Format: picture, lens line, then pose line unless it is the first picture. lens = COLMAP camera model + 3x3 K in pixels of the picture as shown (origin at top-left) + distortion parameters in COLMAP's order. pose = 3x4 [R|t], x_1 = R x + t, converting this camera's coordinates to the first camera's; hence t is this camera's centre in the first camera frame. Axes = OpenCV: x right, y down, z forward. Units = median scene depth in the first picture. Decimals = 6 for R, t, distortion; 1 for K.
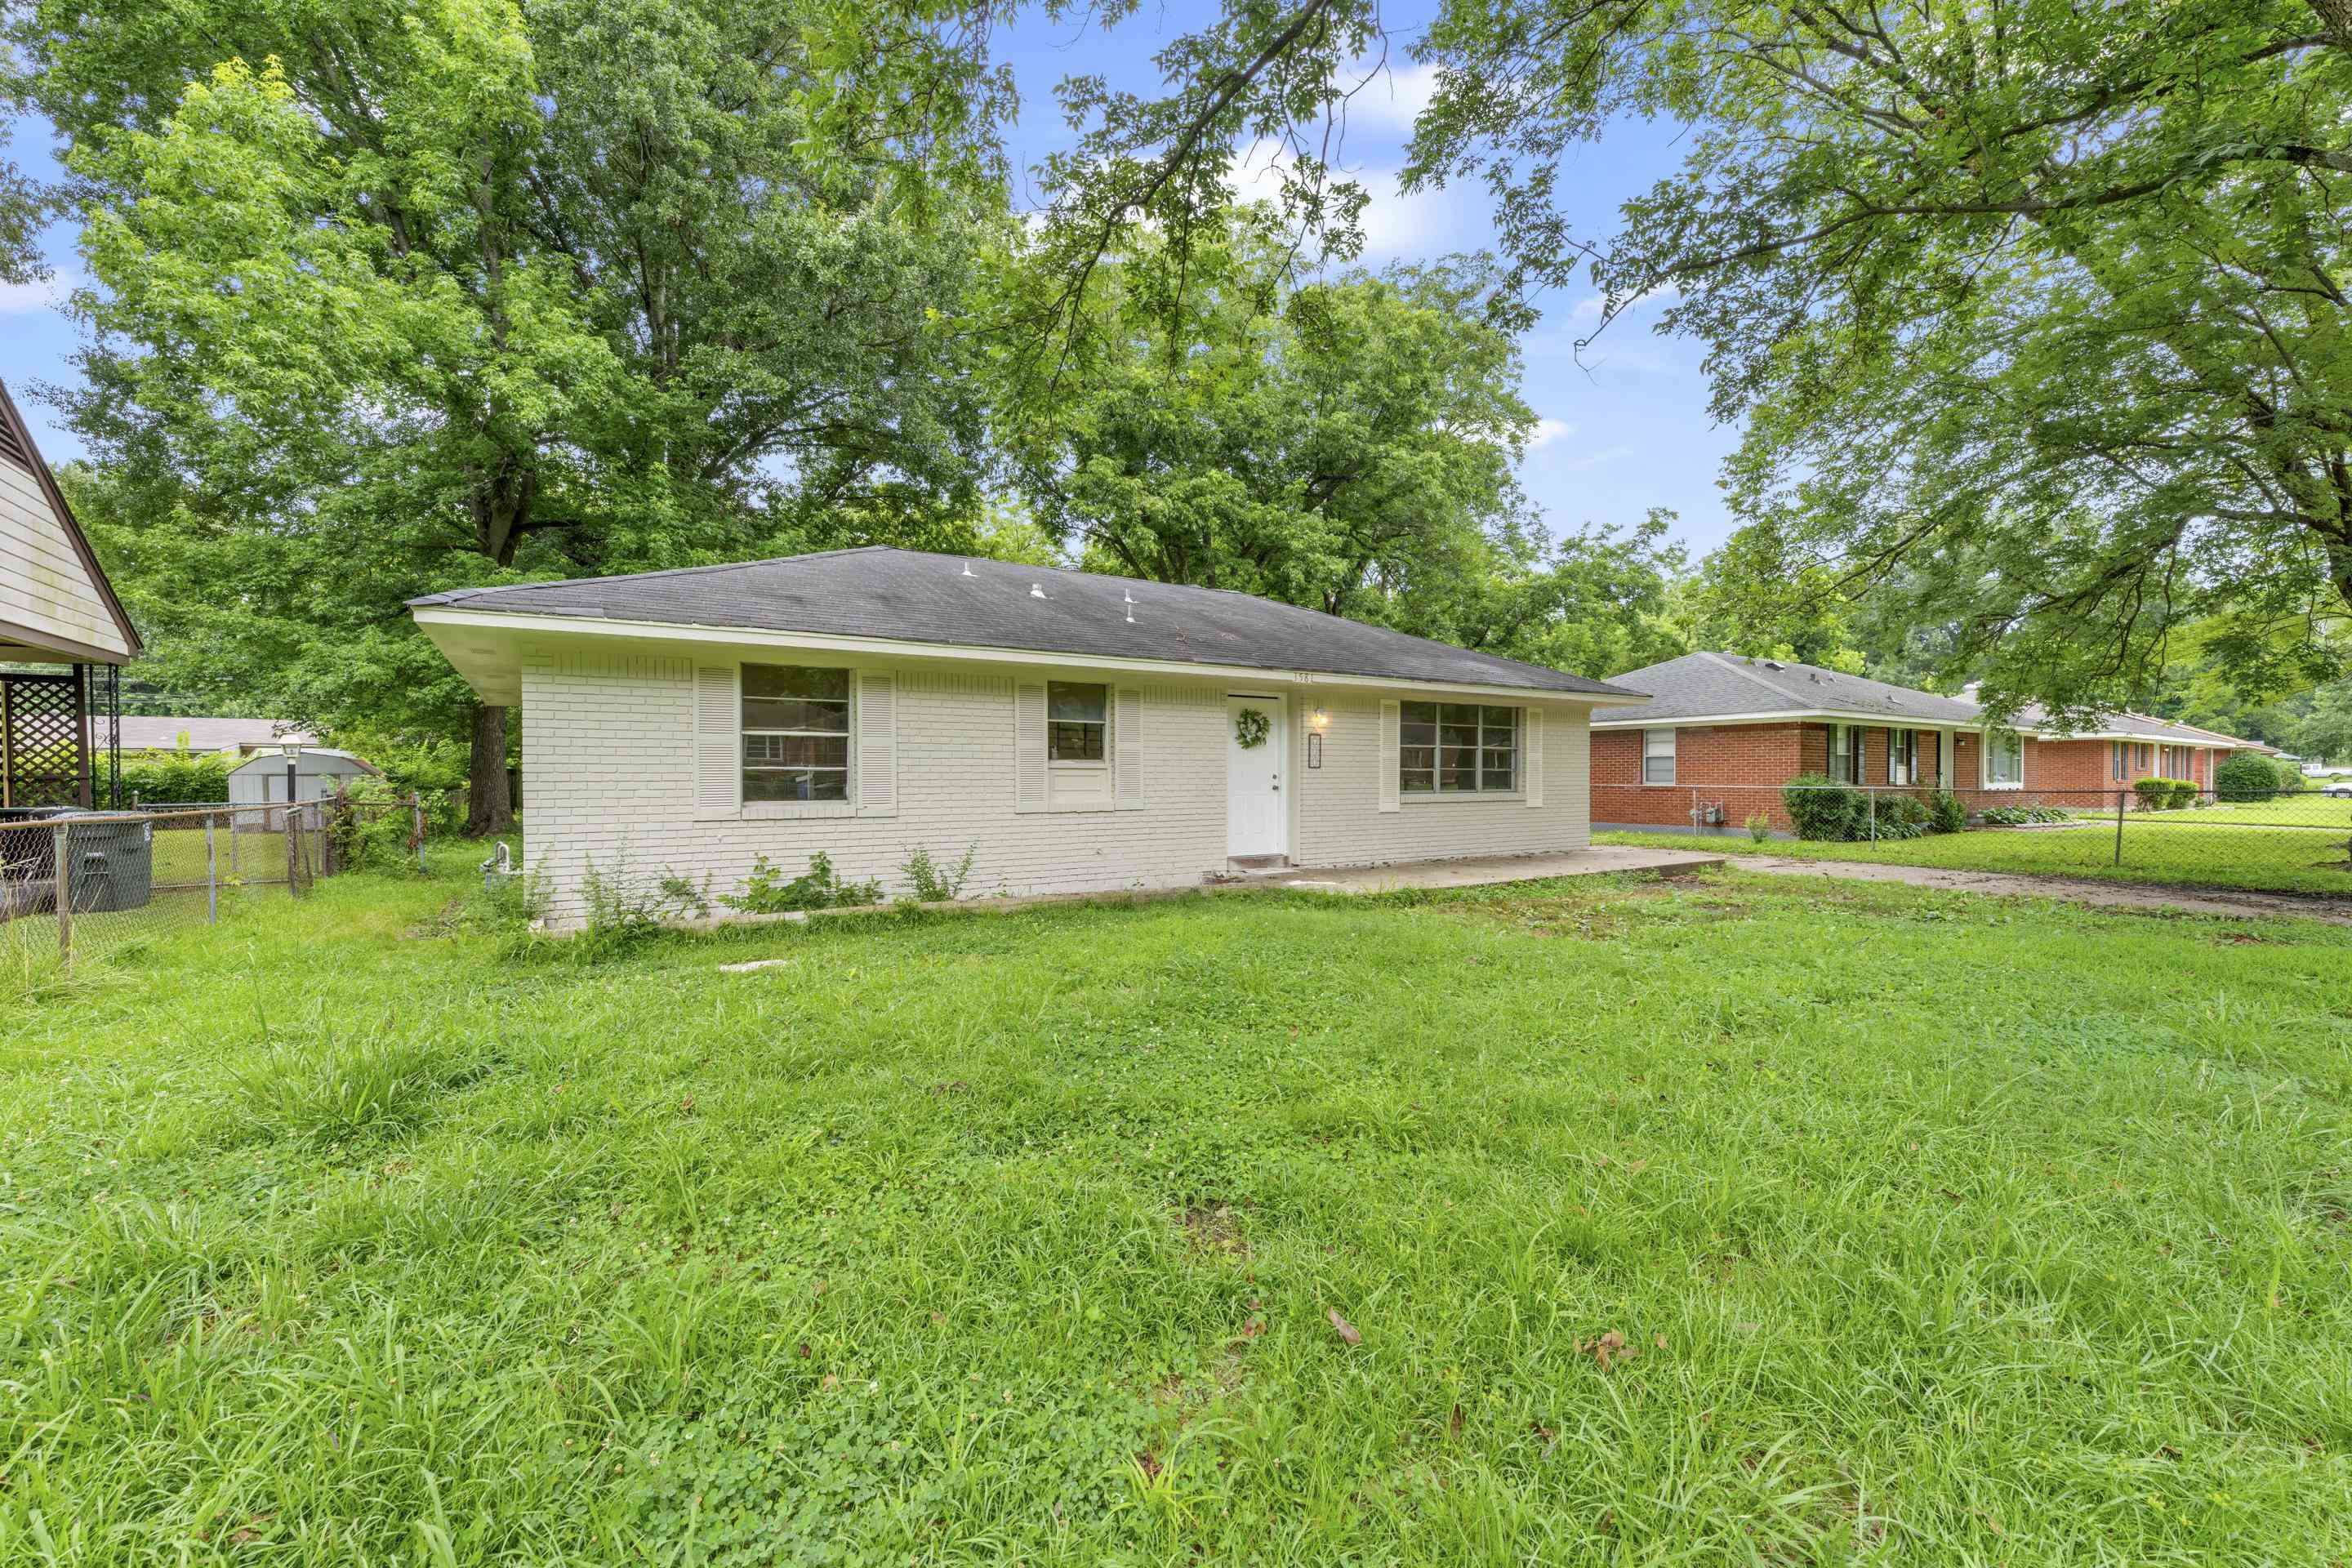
lens RADIAL K [[968.7, 0, 1181.9], [0, 968.7, 766.2], [0, 0, 1]] dist [0.000447, -0.000189]
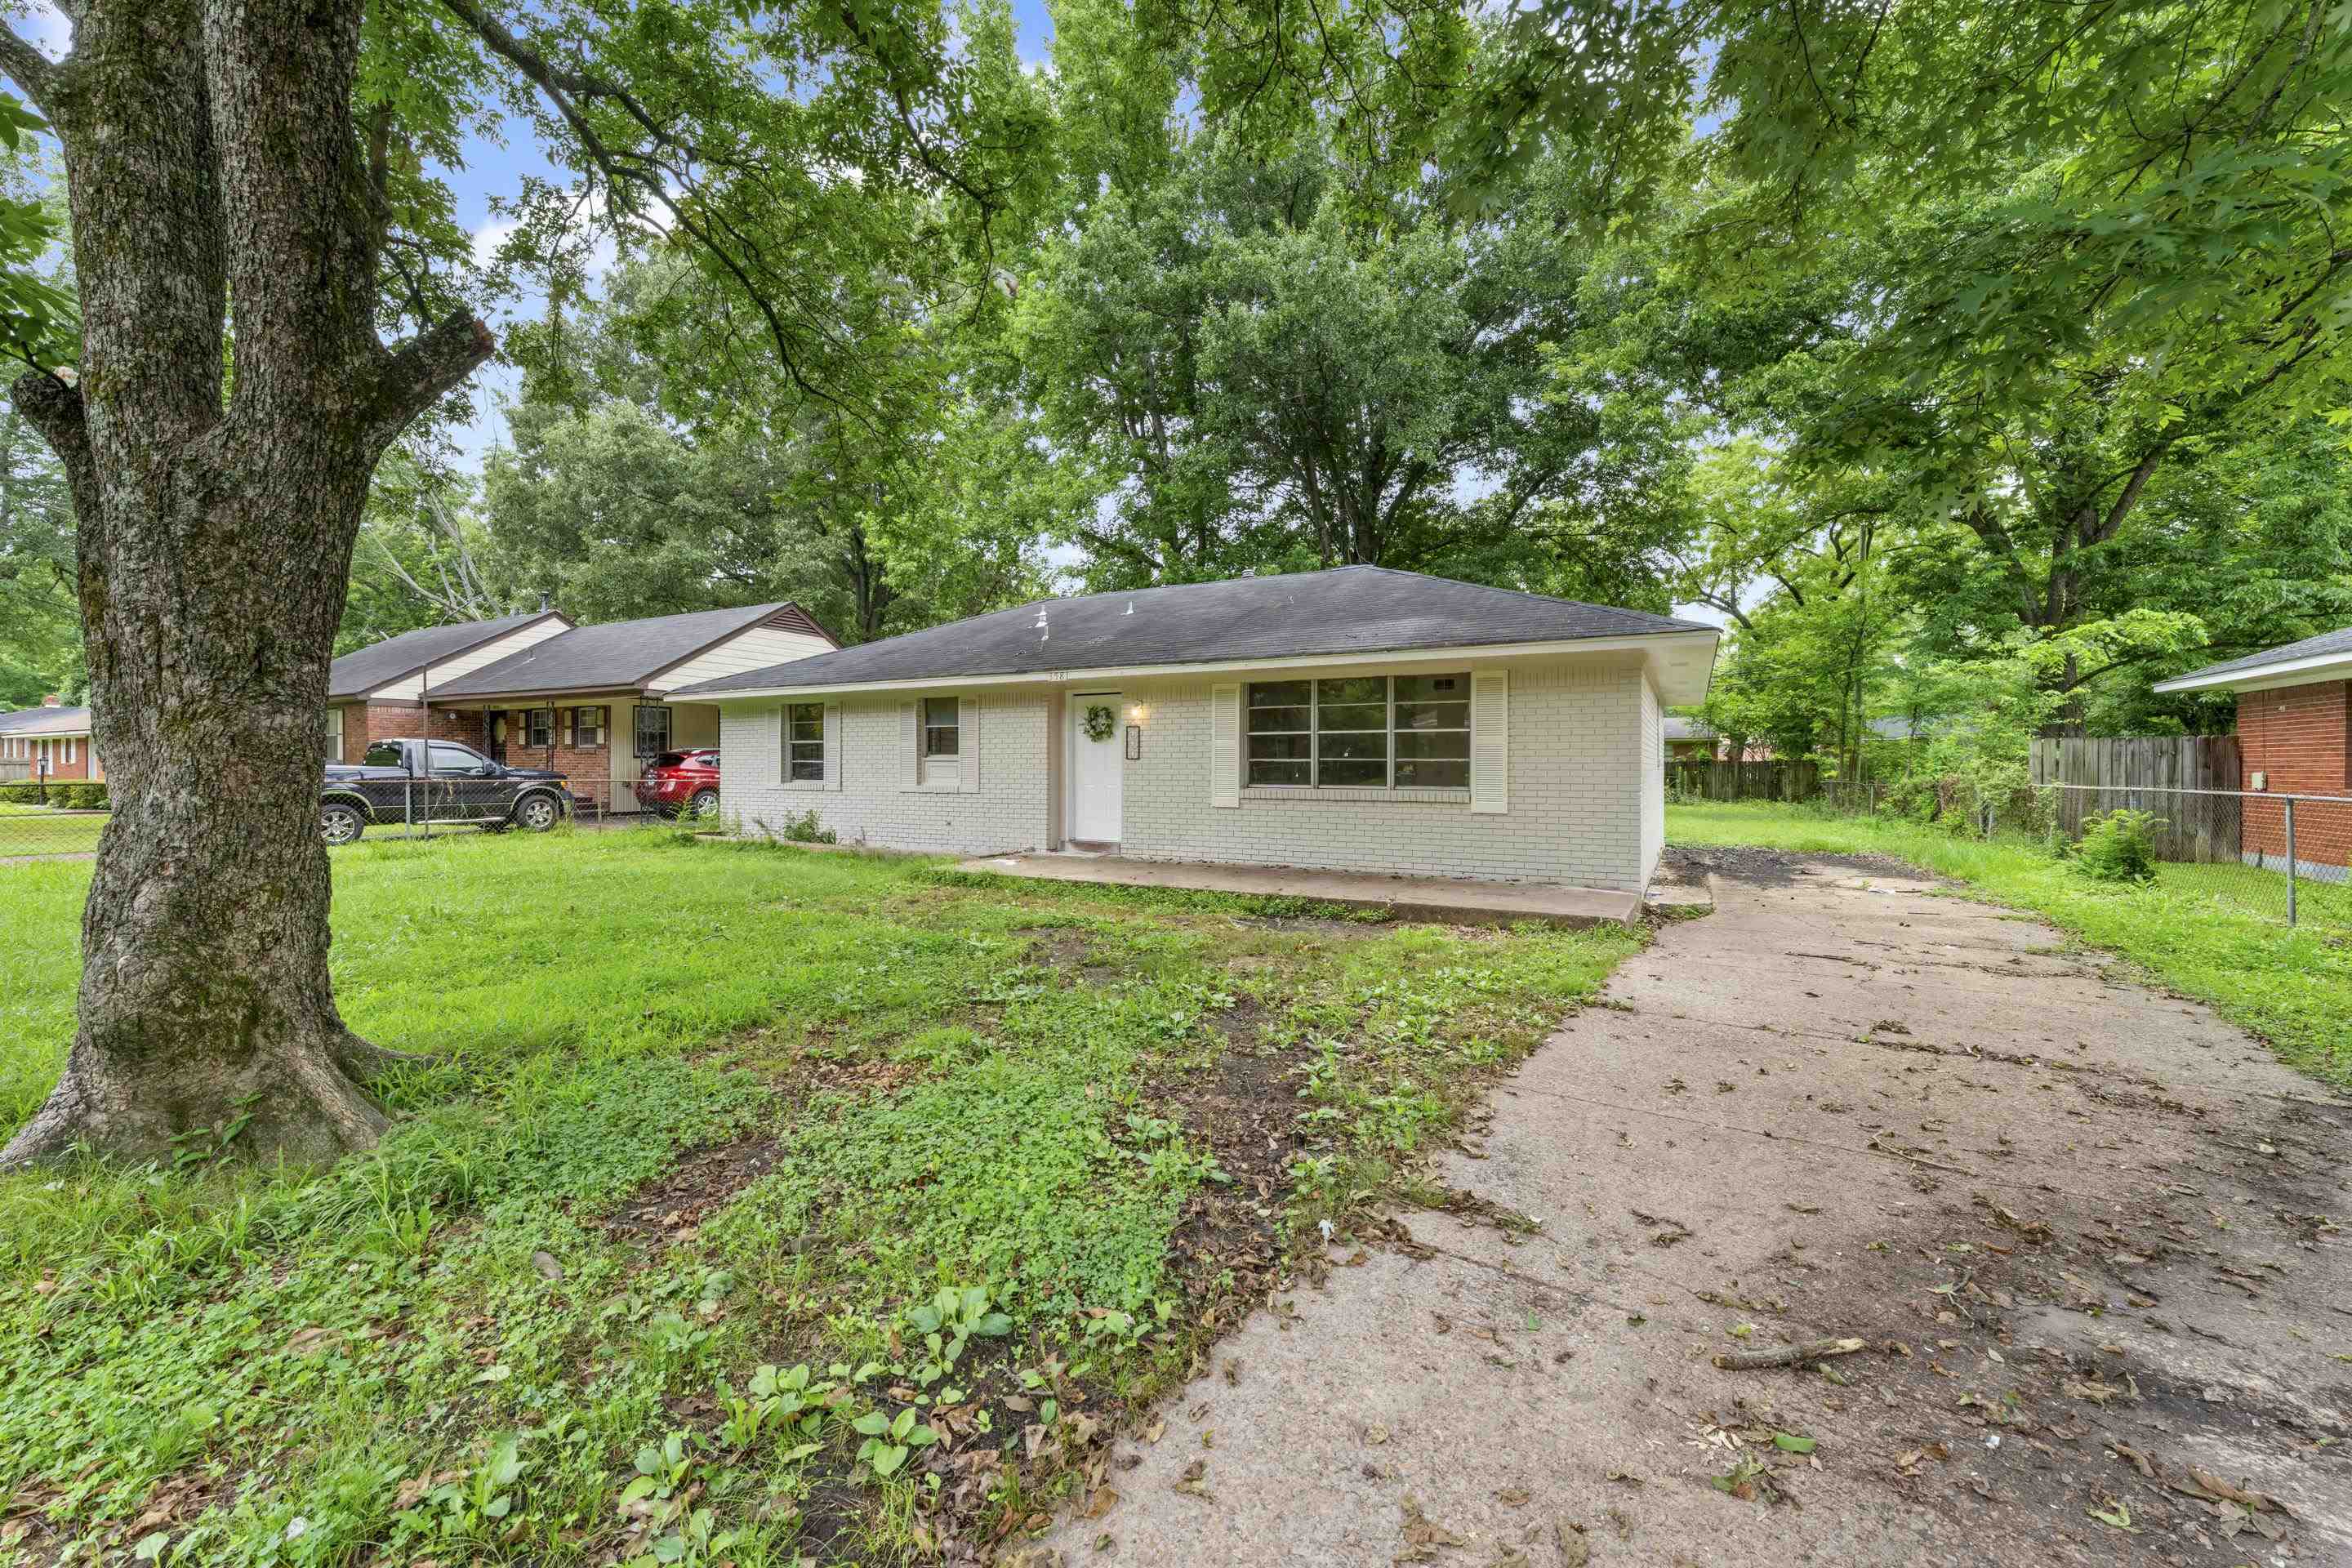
lens RADIAL K [[968.7, 0, 1181.9], [0, 968.7, 766.2], [0, 0, 1]] dist [0.000447, -0.000189]
pose [[0.460538, -0.000445, -0.887640, 1.074791], [0.004685, 0.999987, 0.001929, 0.007540], [0.887628, -0.005047, 0.460534, 0.579458]]
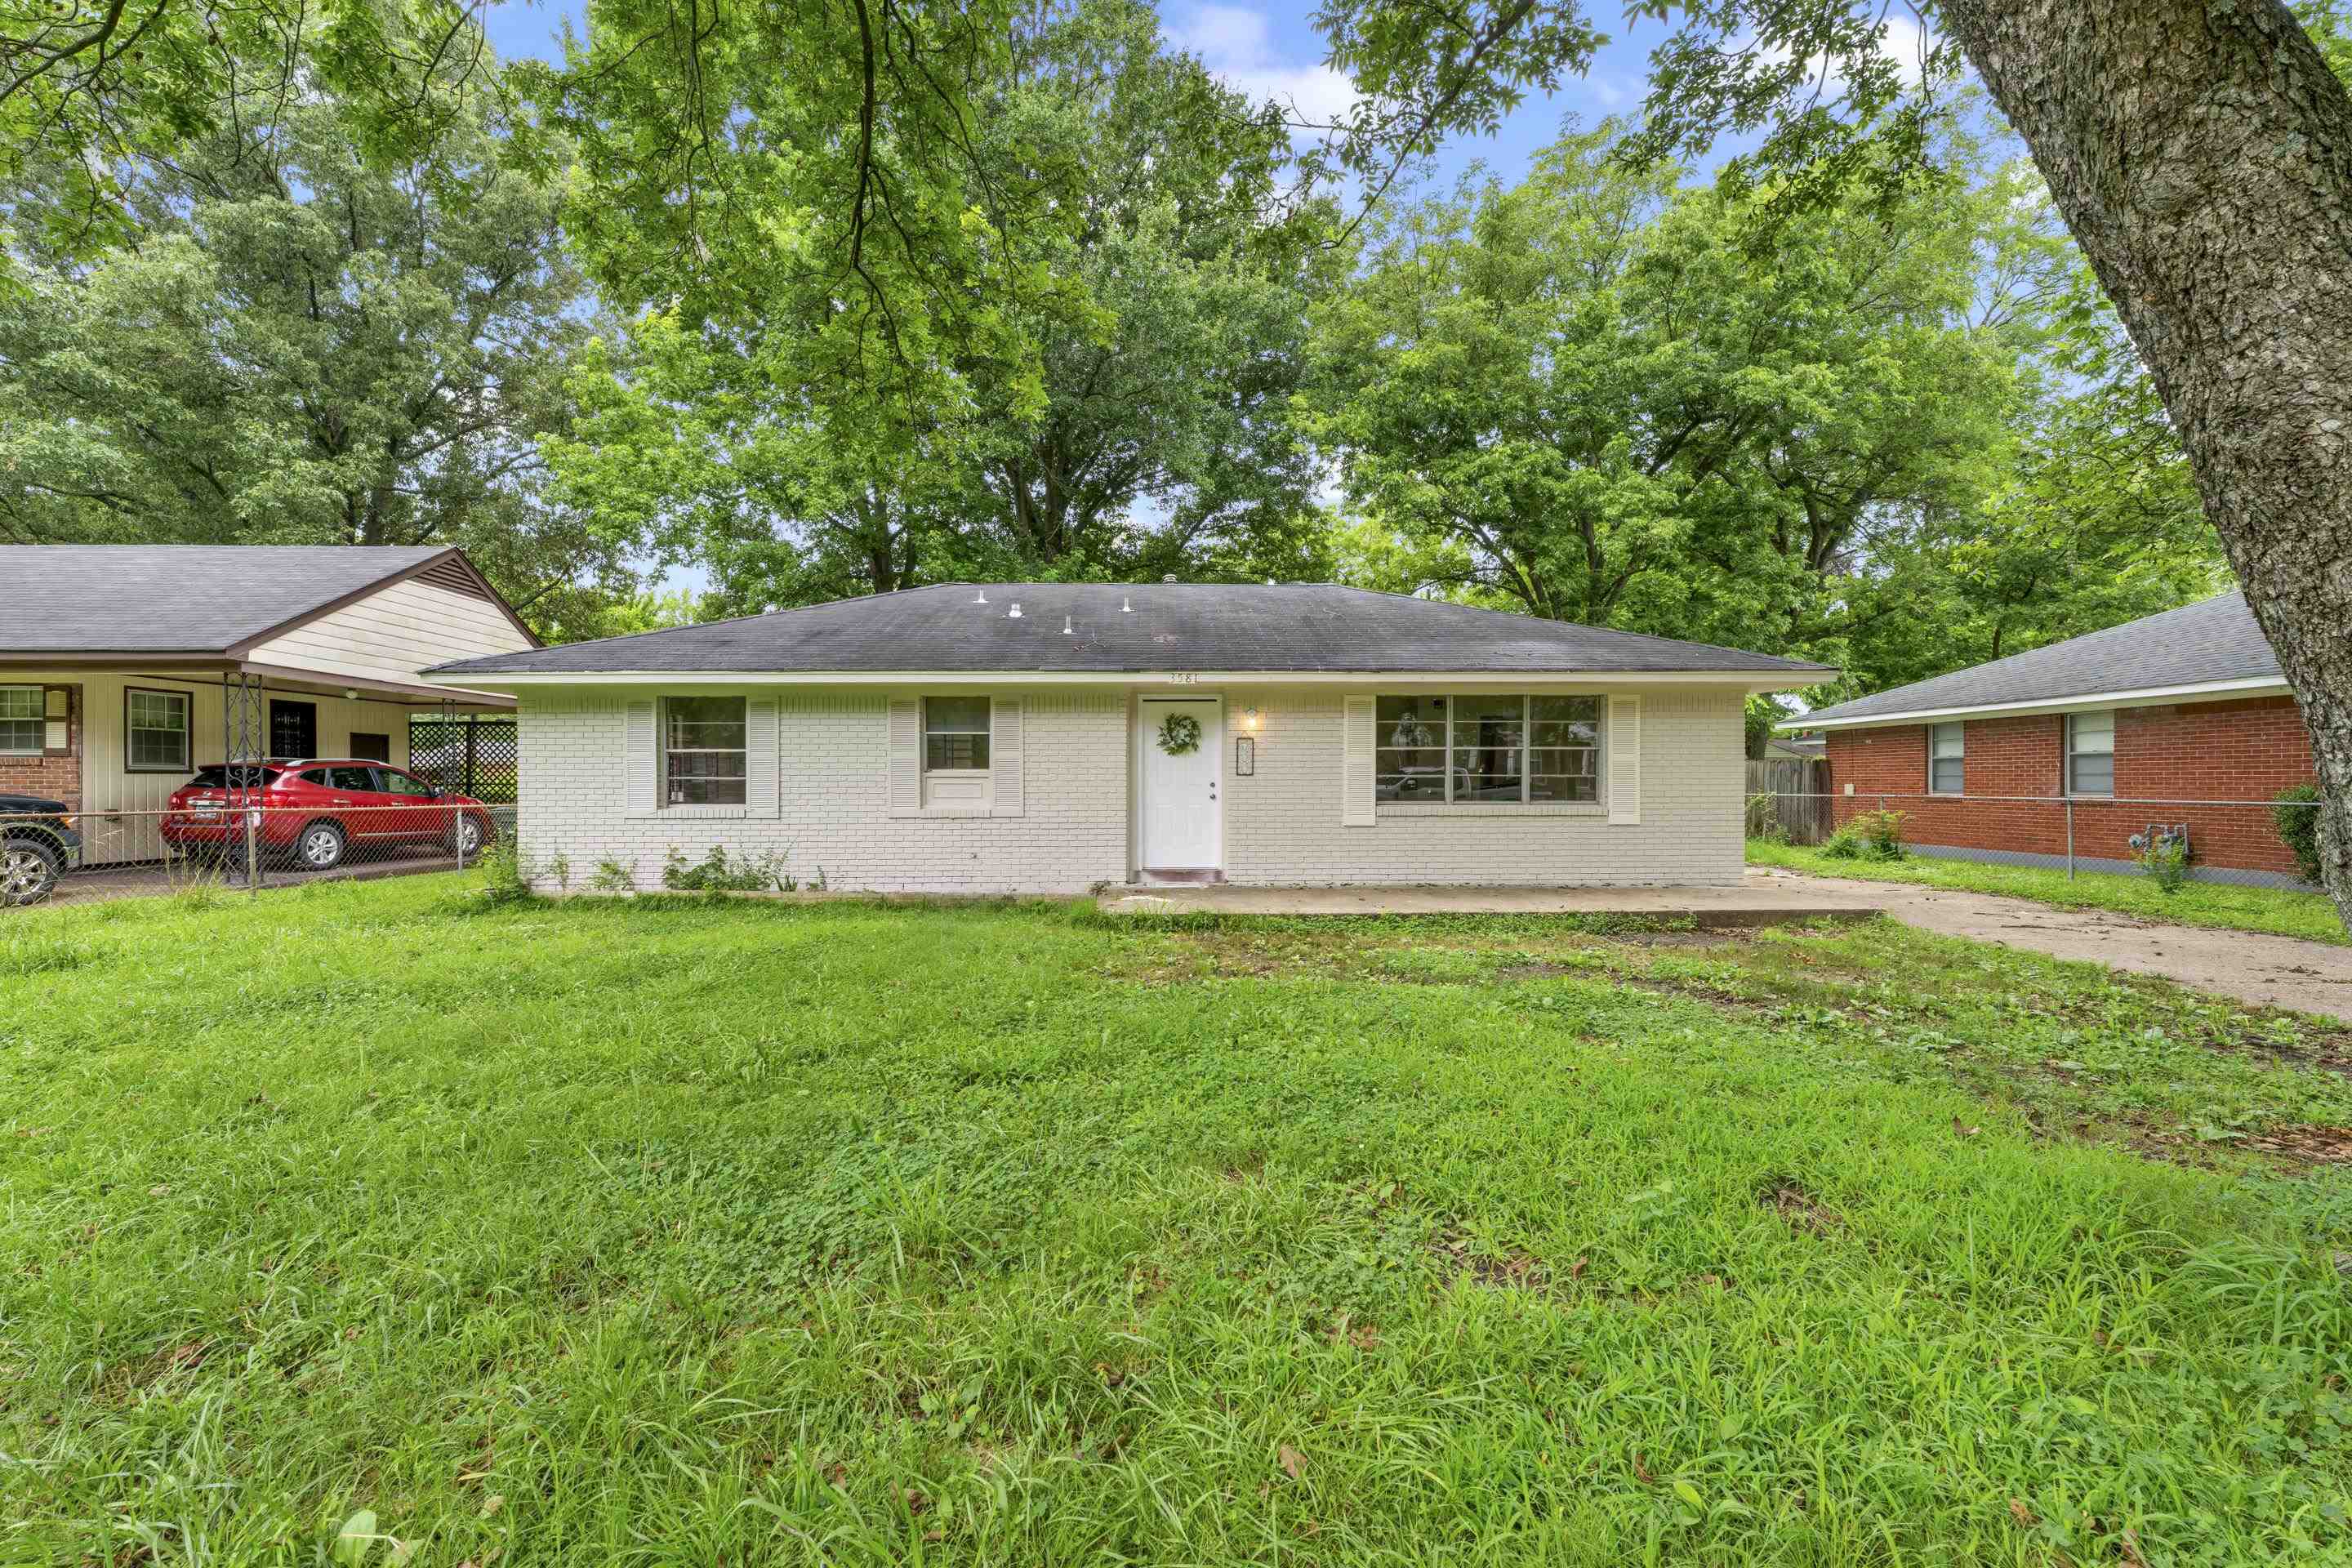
lens RADIAL K [[964.2, 0, 1113.8], [0, 964.2, 783.3], [0, 0, 1]] dist [0.009681, -0.000114]
pose [[0.844069, -0.004174, -0.536219, 0.521257], [0.006031, 0.999980, 0.001710, 0.007295], [0.536201, -0.004677, 0.844077, 0.167332]]
